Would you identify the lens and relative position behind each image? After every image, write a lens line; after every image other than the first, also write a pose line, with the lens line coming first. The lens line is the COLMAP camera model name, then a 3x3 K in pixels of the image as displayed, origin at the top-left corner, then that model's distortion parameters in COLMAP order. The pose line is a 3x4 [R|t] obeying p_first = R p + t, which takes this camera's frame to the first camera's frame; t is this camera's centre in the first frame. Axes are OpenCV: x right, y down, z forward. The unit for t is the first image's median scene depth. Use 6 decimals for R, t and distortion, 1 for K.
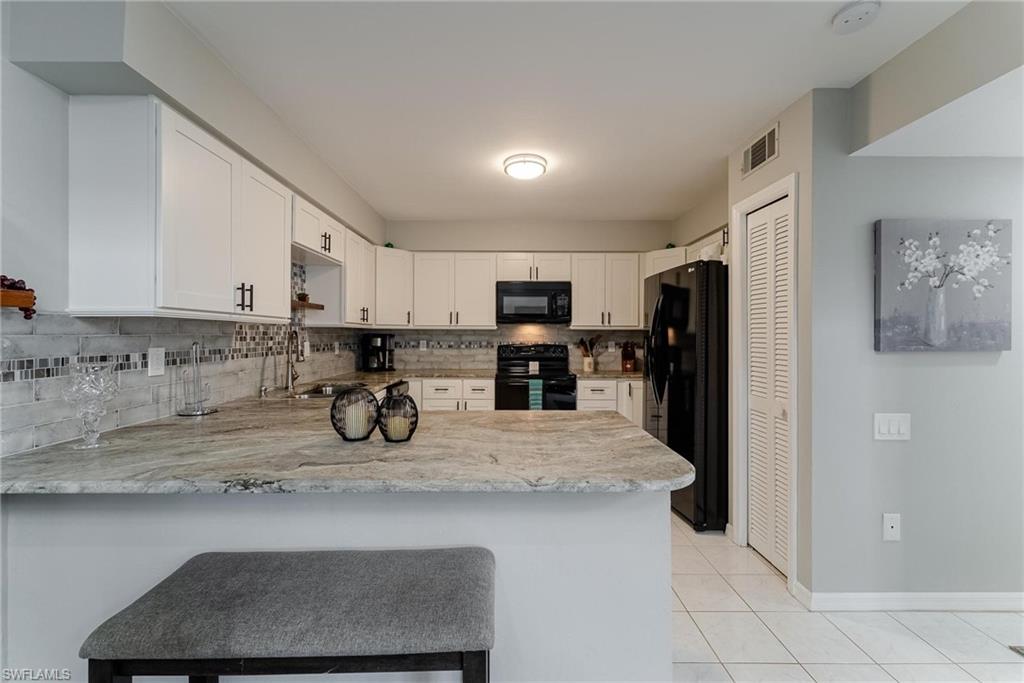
lens RADIAL K [[421.1, 0, 515.6], [0, 421.1, 333.1], [0, 0, 1]] dist [0.002034, 0.000017]
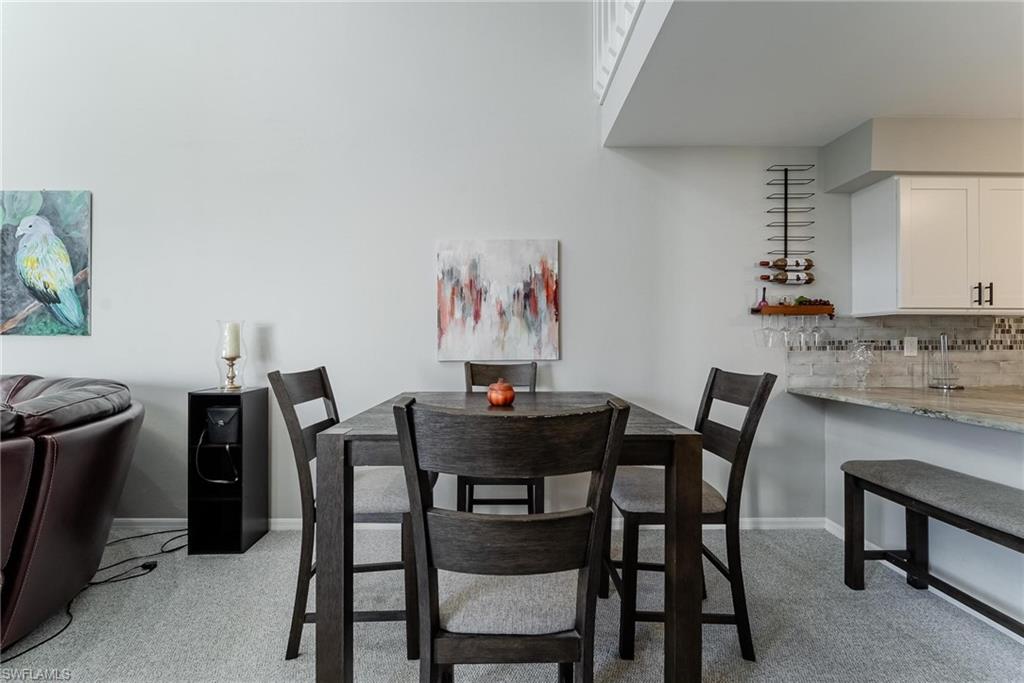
lens RADIAL K [[417.0, 0, 501.8], [0, 417.0, 341.6], [0, 0, 1]] dist [-0.001123, -0.003002]
pose [[-0.024624, -0.006126, -0.999678, 0.327321], [0.005011, 0.999968, -0.006251, 0.029126], [0.999684, -0.005163, -0.024592, -0.195868]]
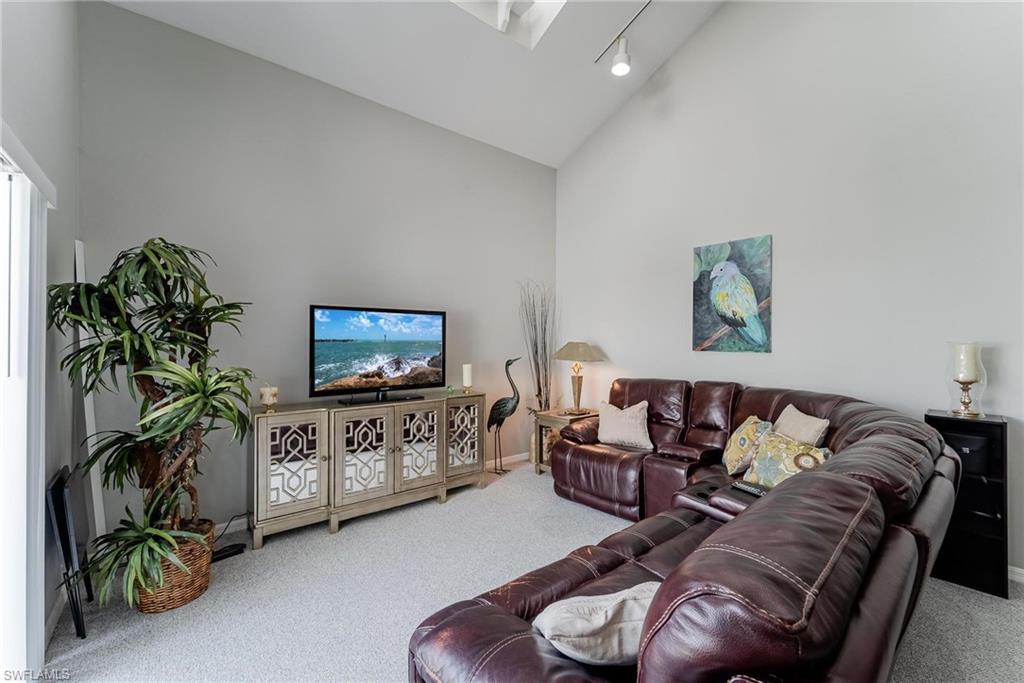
lens RADIAL K [[411.0, 0, 518.3], [0, 411.0, 339.0], [0, 0, 1]] dist [0.000646, -0.000096]
pose [[-0.783523, -0.009064, -0.621297, 0.608127], [-0.000747, 0.999907, -0.013645, -0.009156], [0.621363, -0.010227, -0.783456, -0.609148]]
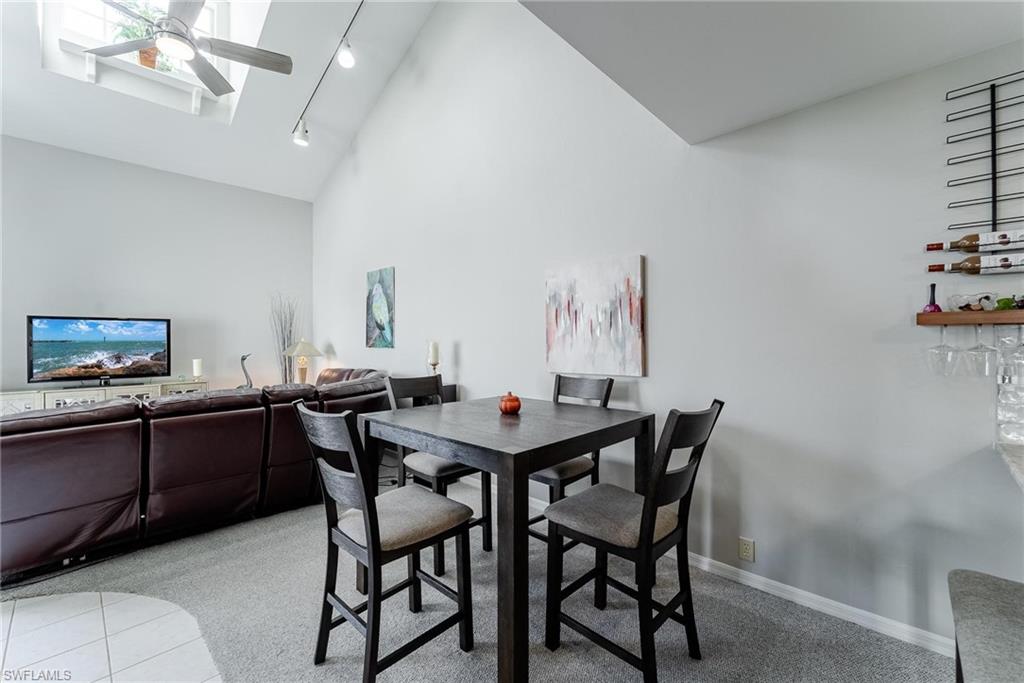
lens RADIAL K [[416.9, 0, 508.6], [0, 416.9, 341.4], [0, 0, 1]] dist [-0.001169, -0.004020]
pose [[-0.715565, -0.000484, -0.698546, 0.261699], [0.005038, 0.999970, -0.005854, -0.003500], [0.698528, -0.007708, -0.715542, 0.267150]]
